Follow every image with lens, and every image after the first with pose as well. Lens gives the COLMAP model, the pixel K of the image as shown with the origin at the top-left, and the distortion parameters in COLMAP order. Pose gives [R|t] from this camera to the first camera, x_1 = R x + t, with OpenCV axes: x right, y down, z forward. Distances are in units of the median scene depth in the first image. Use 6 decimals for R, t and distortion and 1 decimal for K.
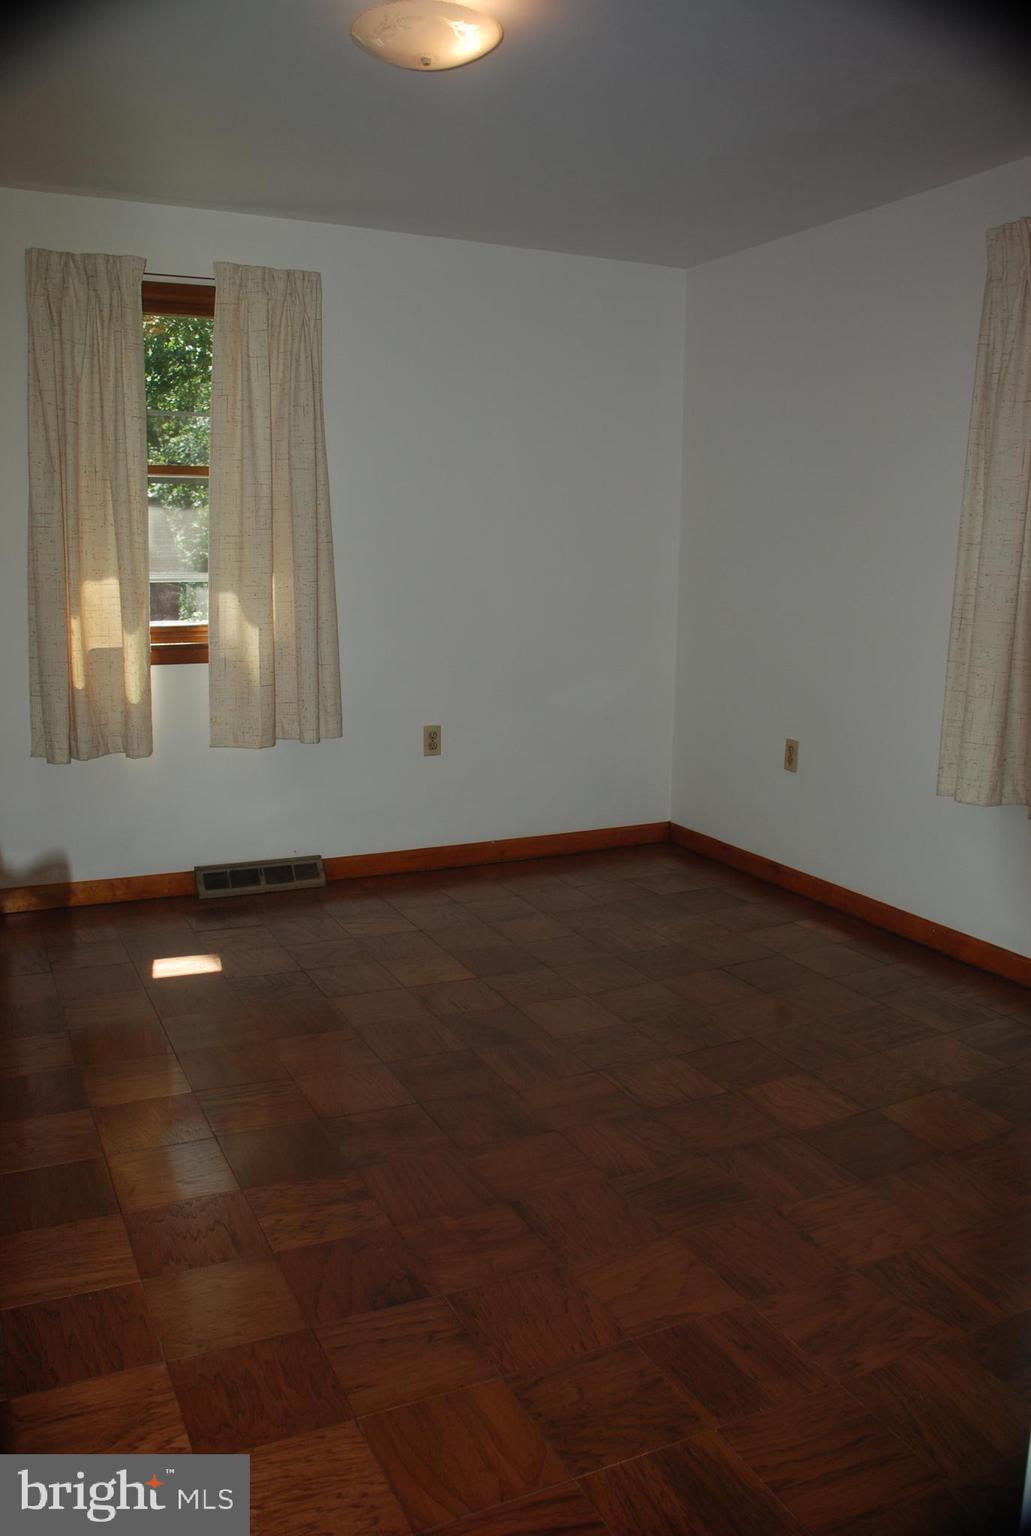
lens RADIAL K [[1201.5, 0, 515.2], [0, 1201.5, 766.1], [0, 0, 1]] dist [-0.140561, 0.091836]
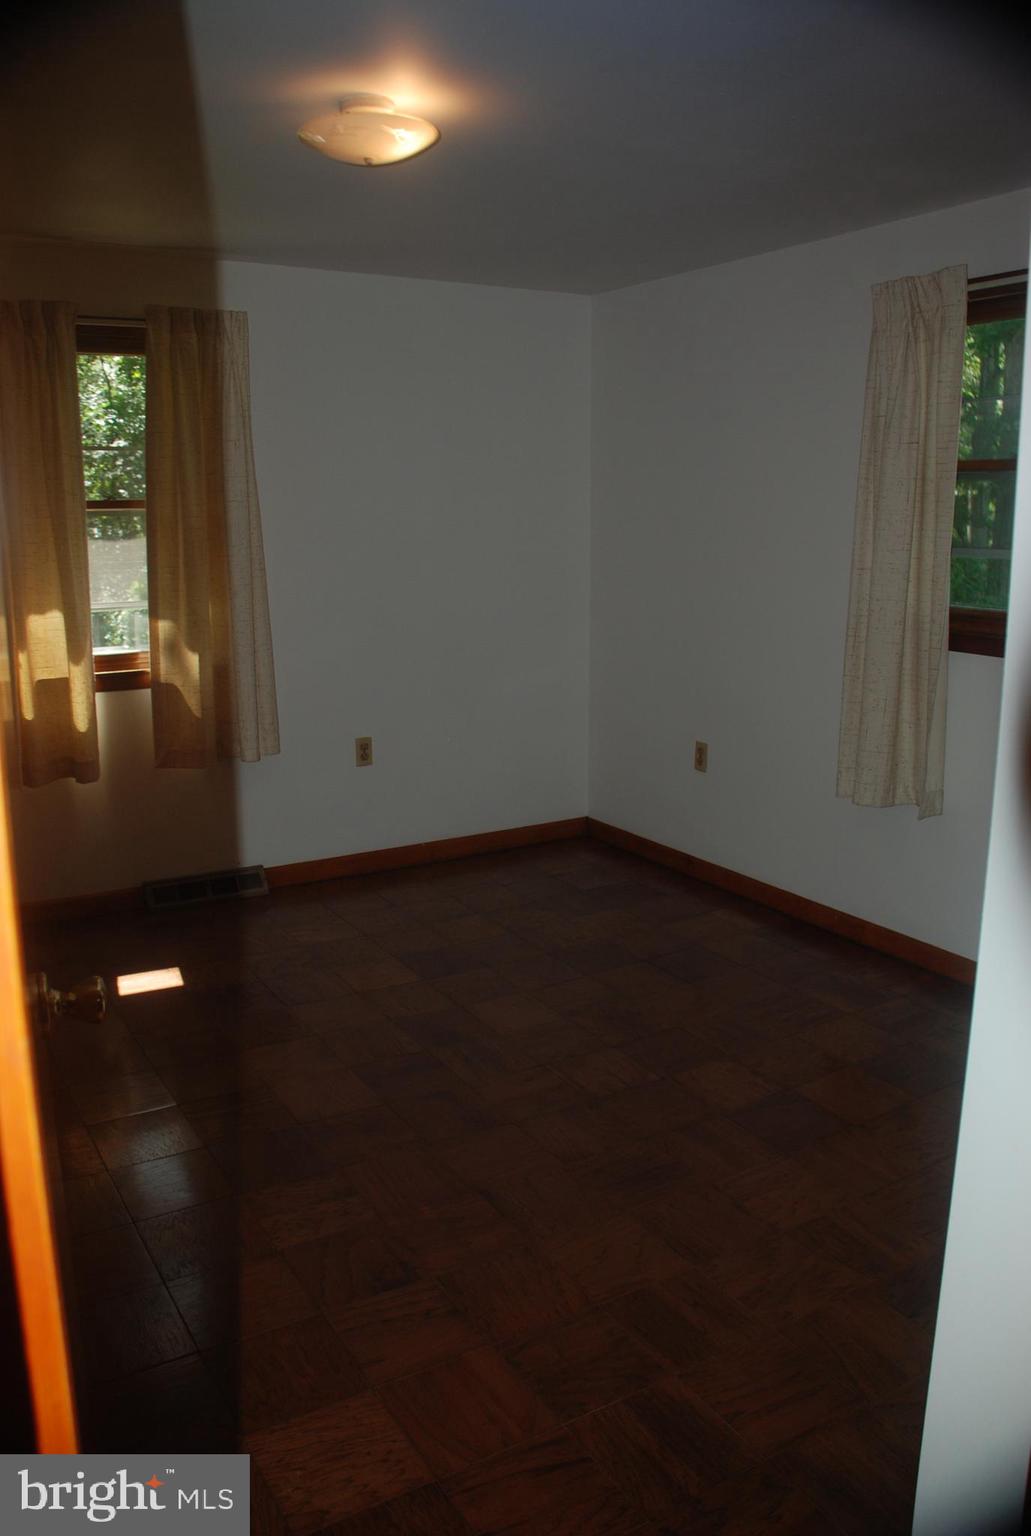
lens RADIAL K [[1201.5, 0, 512.9], [0, 1201.5, 767.1], [0, 0, 1]] dist [-0.140561, 0.091836]
pose [[0.995951, -0.033955, 0.083235, -0.036934], [0.031553, 0.999052, 0.029999, -0.048090], [-0.084174, -0.027251, 0.996078, -0.082804]]
